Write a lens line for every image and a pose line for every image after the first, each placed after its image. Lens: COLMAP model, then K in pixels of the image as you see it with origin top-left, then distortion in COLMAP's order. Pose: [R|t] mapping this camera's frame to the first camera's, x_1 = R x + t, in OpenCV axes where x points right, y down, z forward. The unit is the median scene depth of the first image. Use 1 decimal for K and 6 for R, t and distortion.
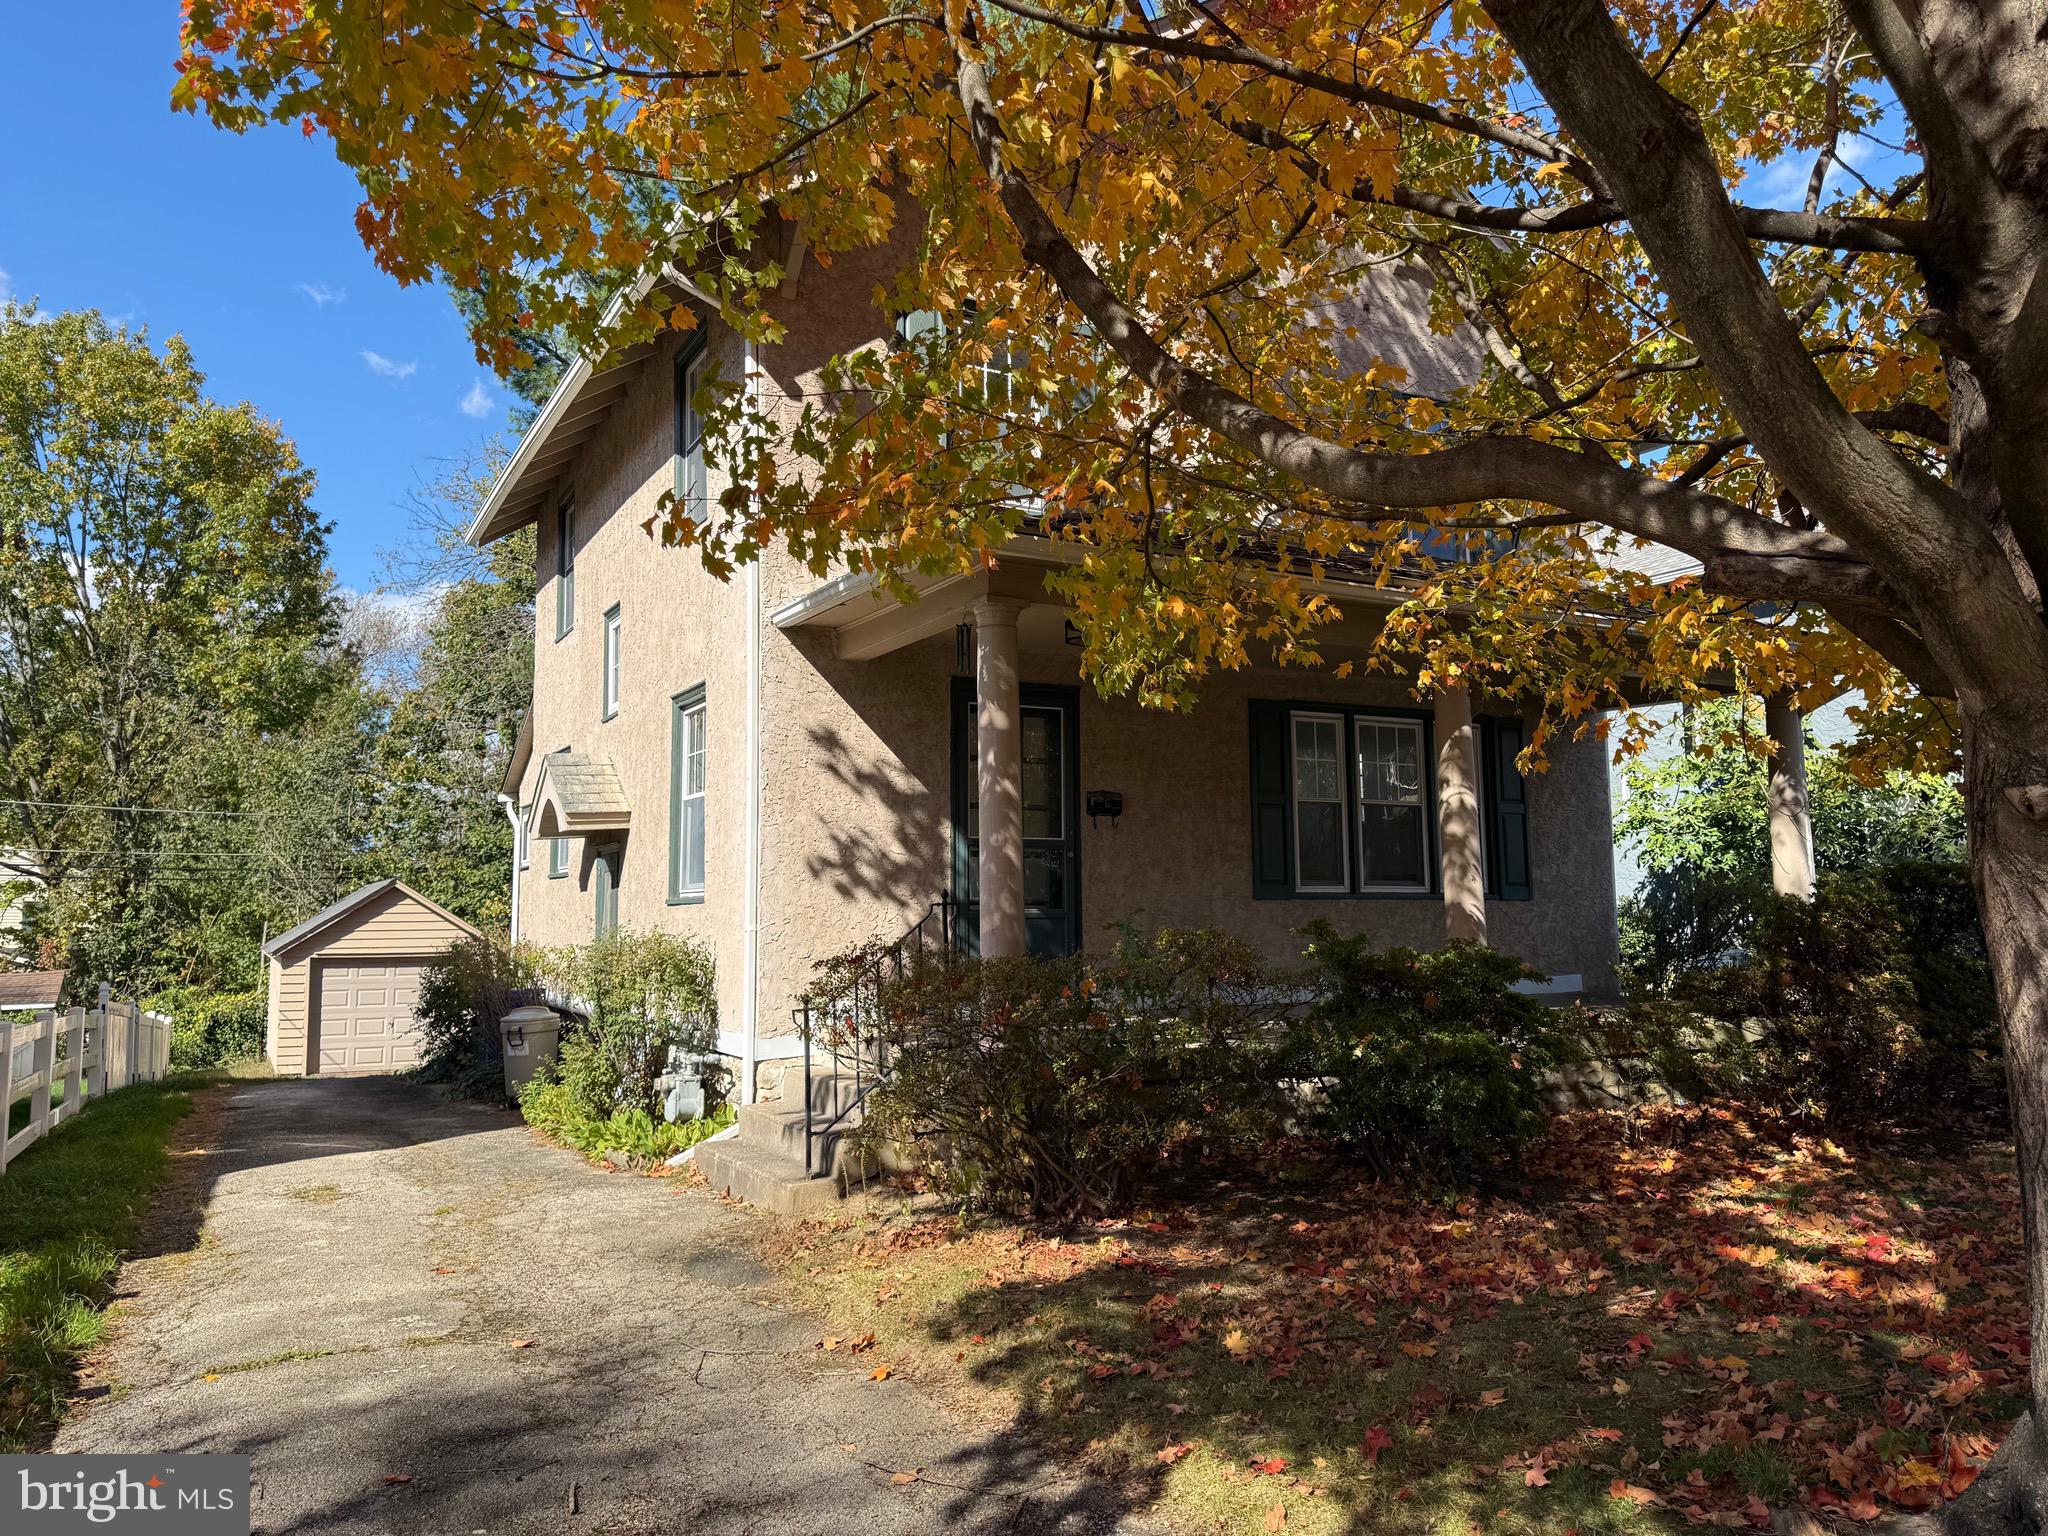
lens RADIAL K [[1417.5, 0, 1024.0], [0, 1417.5, 768.0], [0, 0, 1]] dist [0.082320, -0.178702]
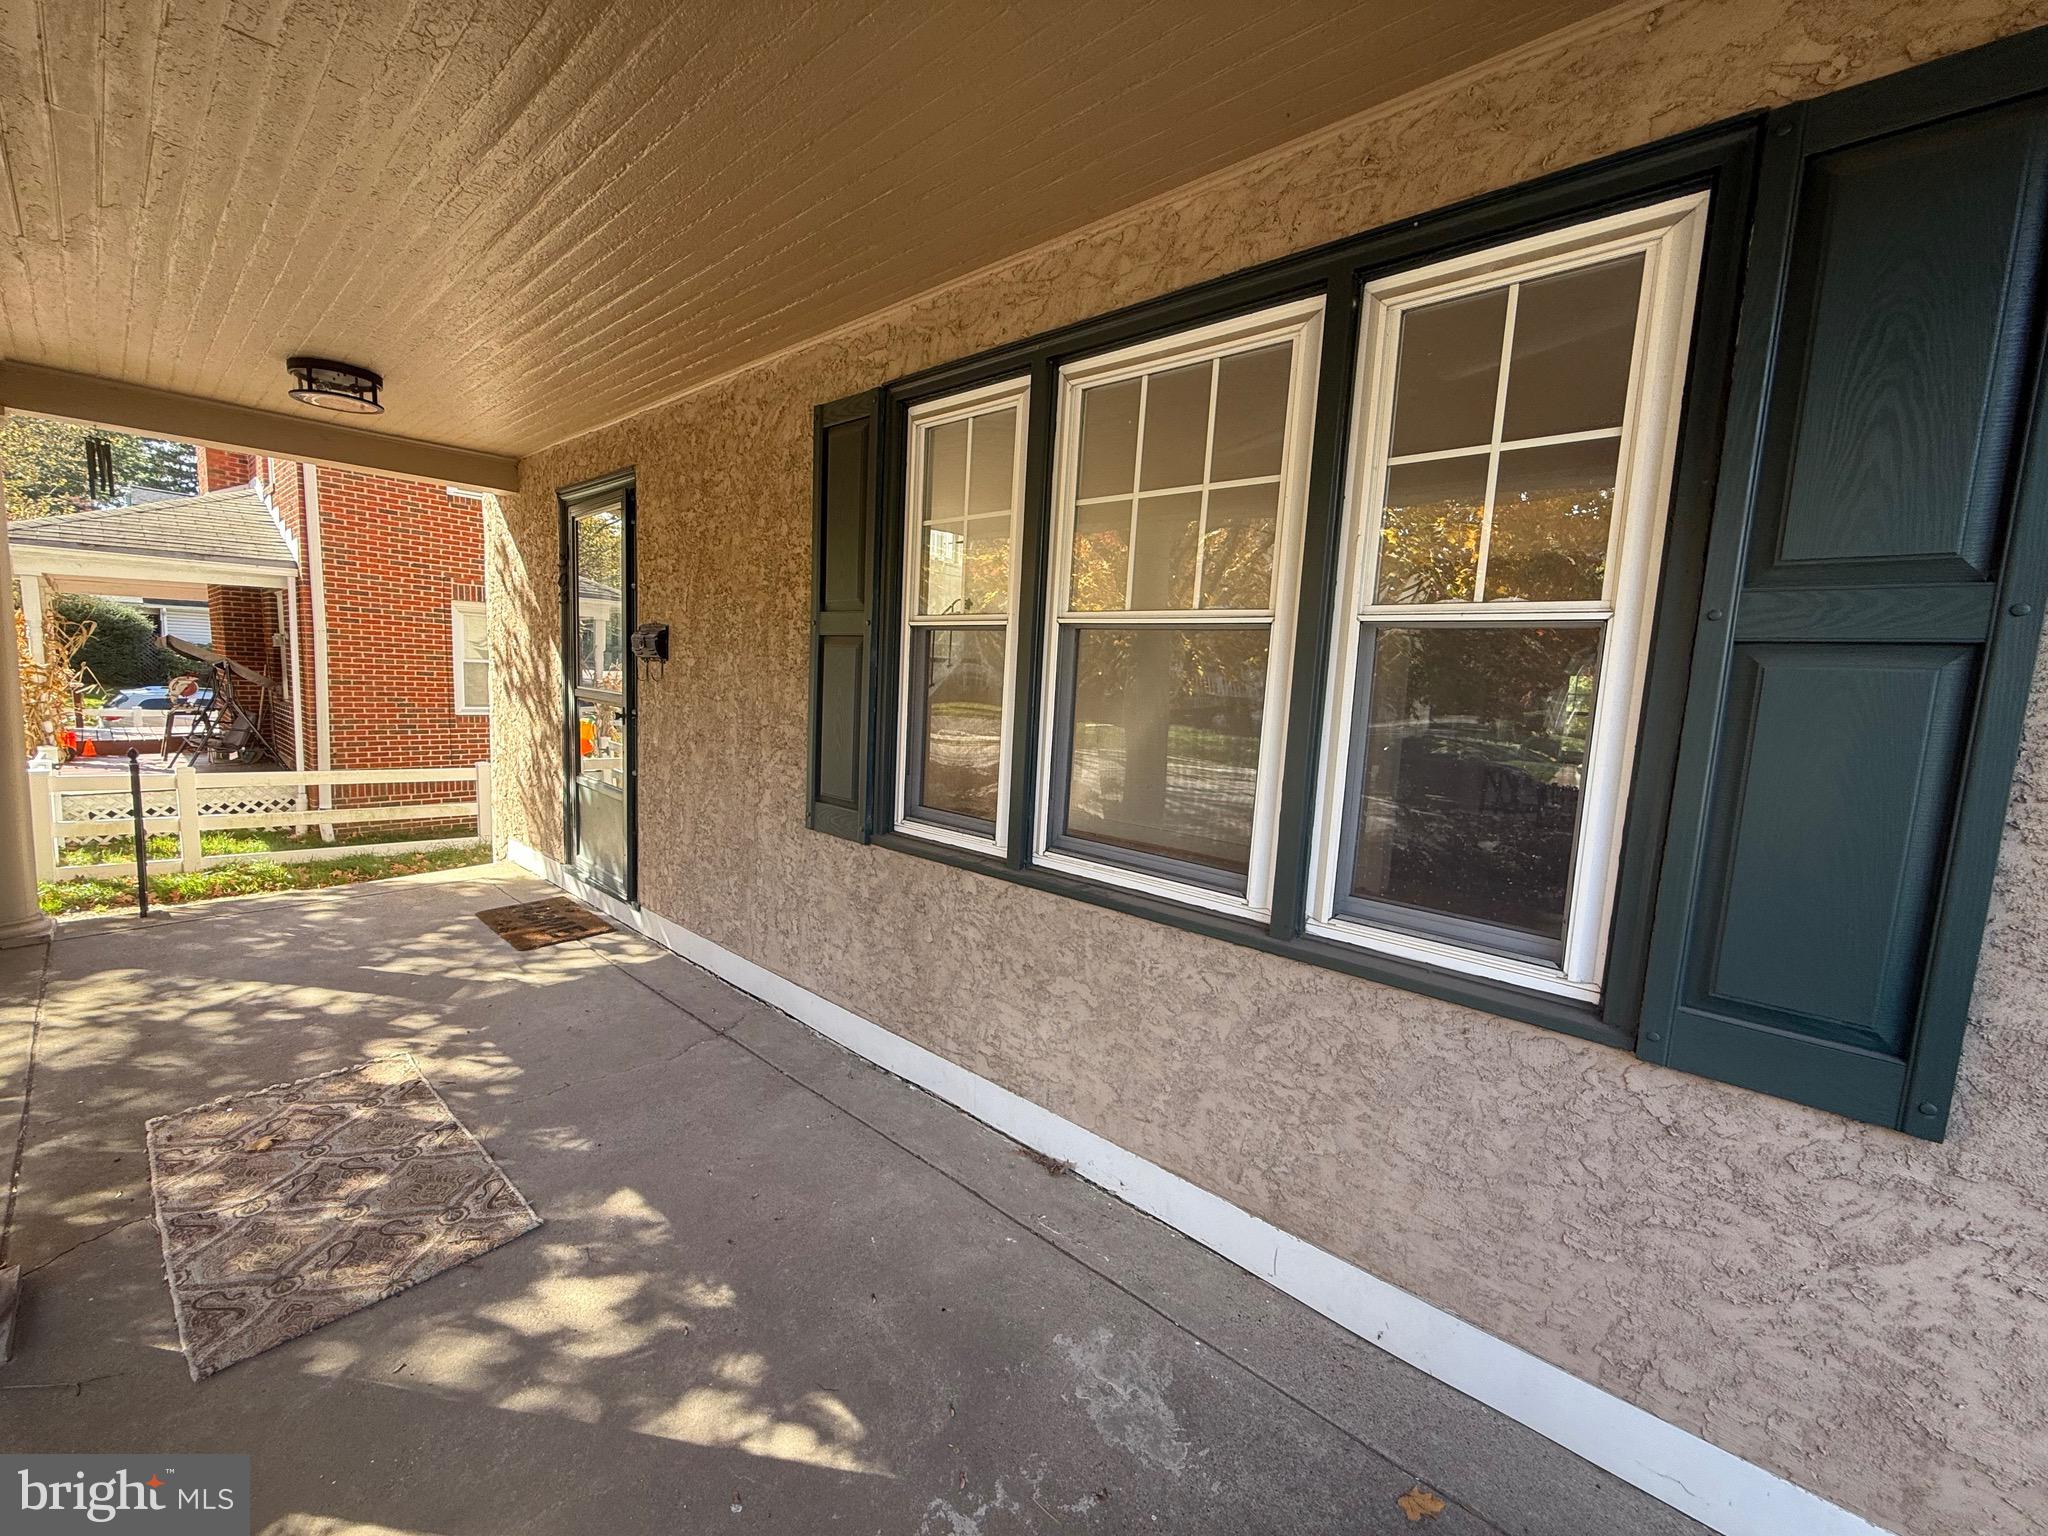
lens RADIAL K [[812.8, 0, 1024.0], [0, 812.8, 768.0], [0, 0, 1]] dist [0.001991, 0.000555]
pose [[0.337972, 0.133630, -0.931621, 0.328281], [0.046163, 0.986324, 0.158224, 0.020949], [0.940023, -0.096482, 0.327181, 0.706285]]
